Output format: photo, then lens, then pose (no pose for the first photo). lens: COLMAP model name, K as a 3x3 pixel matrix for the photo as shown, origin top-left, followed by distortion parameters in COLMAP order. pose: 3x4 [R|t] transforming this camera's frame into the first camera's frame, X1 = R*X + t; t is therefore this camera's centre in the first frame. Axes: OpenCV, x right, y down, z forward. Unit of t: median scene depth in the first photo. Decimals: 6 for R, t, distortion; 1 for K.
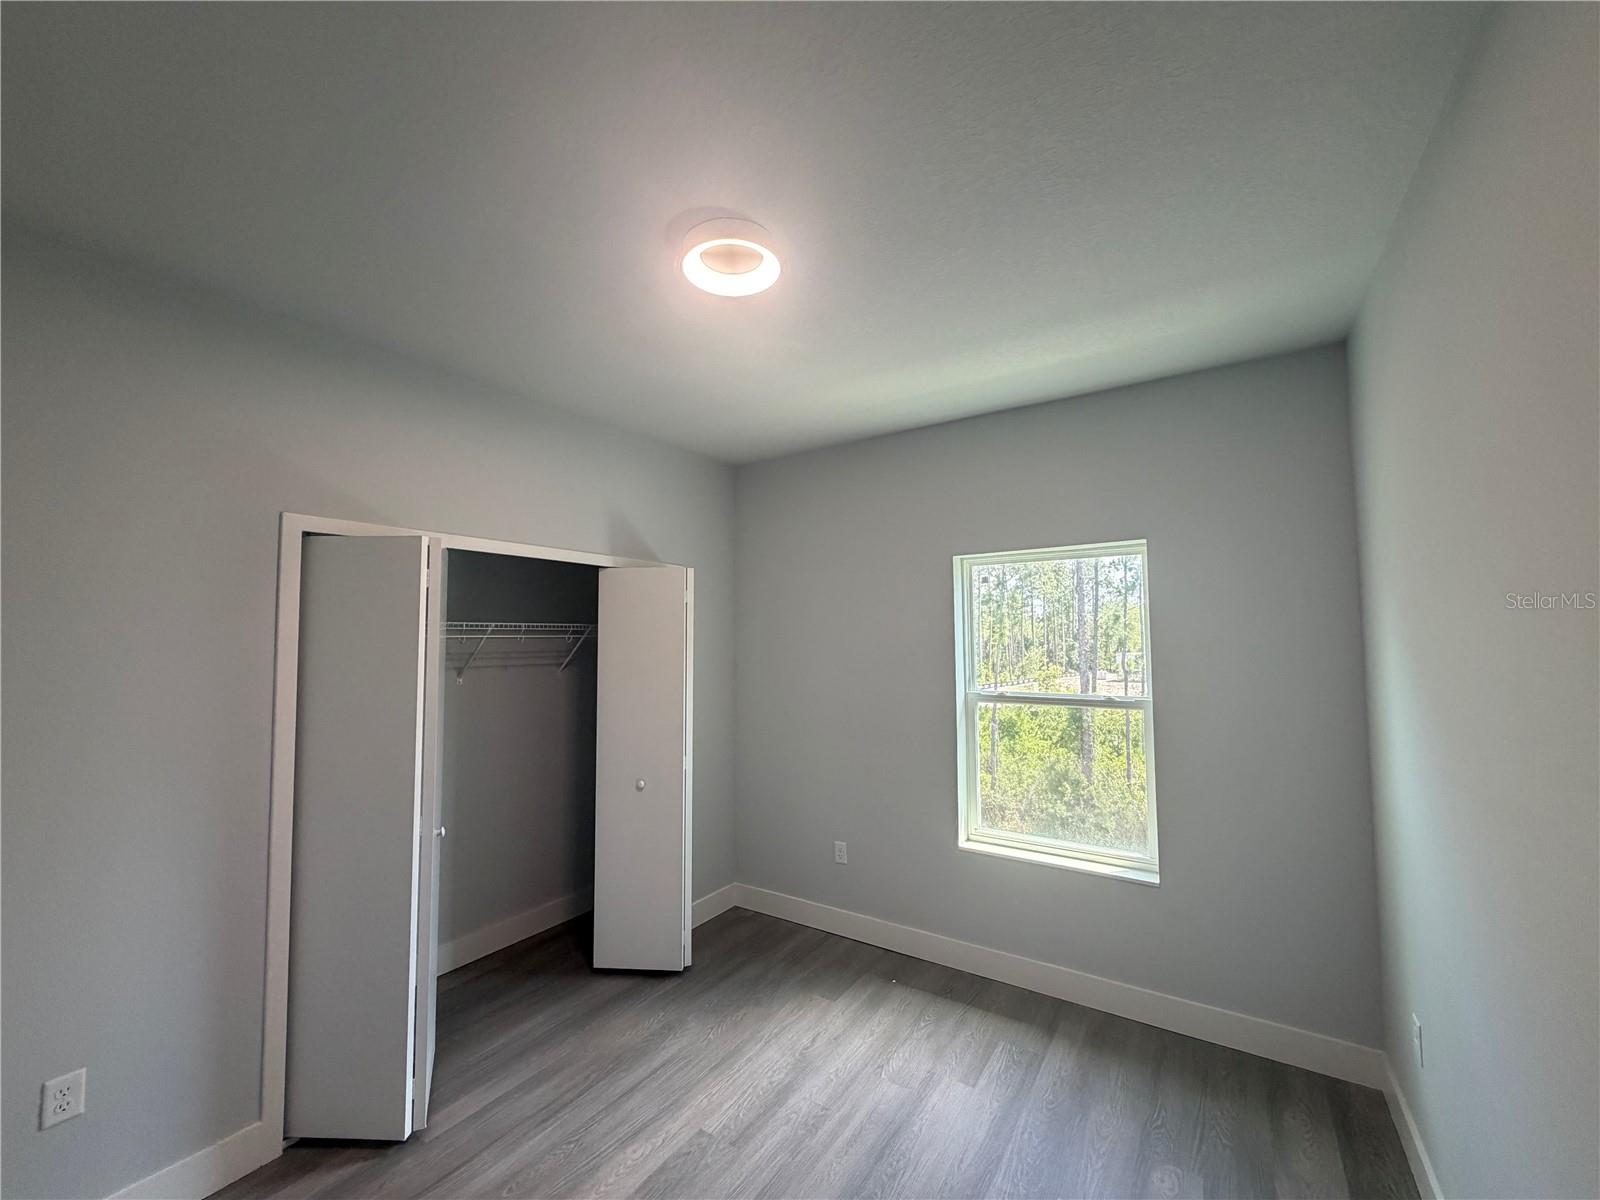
lens RADIAL K [[638.0, 0, 794.5], [0, 638.0, 600.6], [0, 0, 1]] dist [-0.000199, 0.000292]
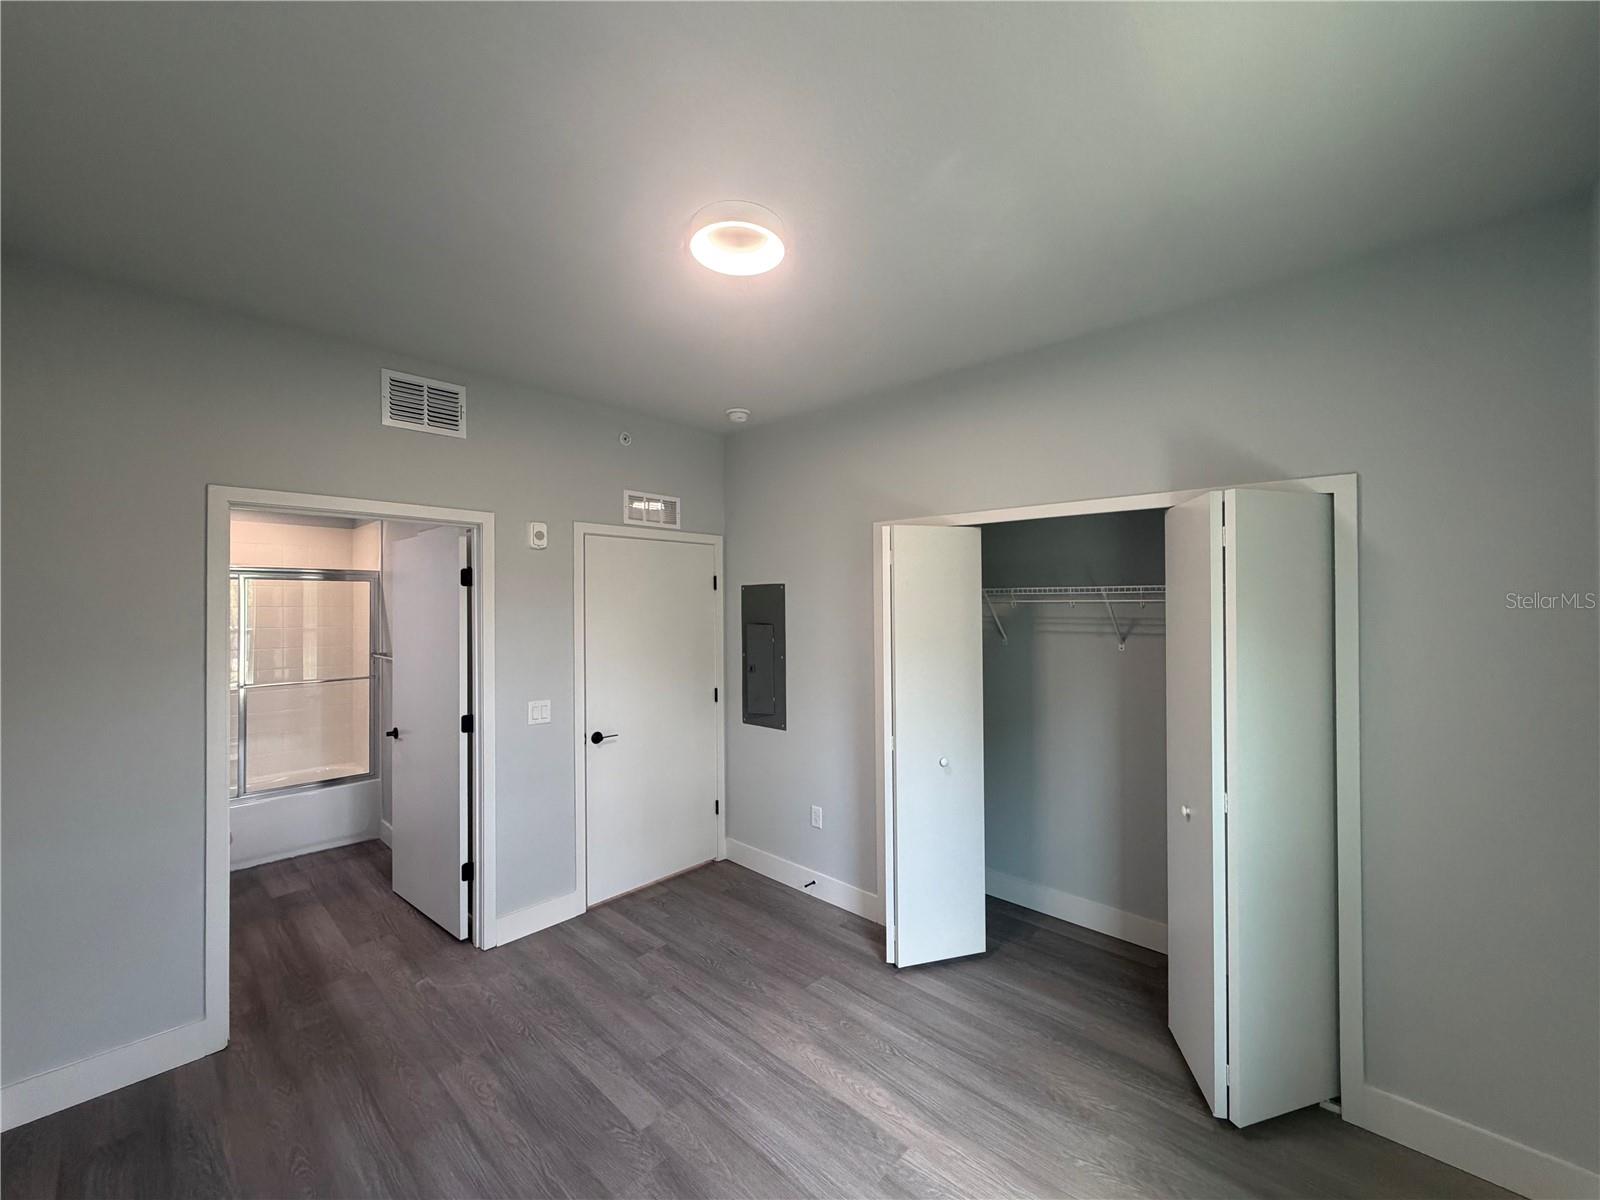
lens RADIAL K [[638.0, 0, 794.5], [0, 638.0, 600.6], [0, 0, 1]] dist [-0.000199, 0.000292]
pose [[-0.167749, -0.001331, -0.985829, 1.031142], [0.059971, 0.998133, -0.011552, 0.076681], [0.984004, -0.061059, -0.167356, 1.393304]]
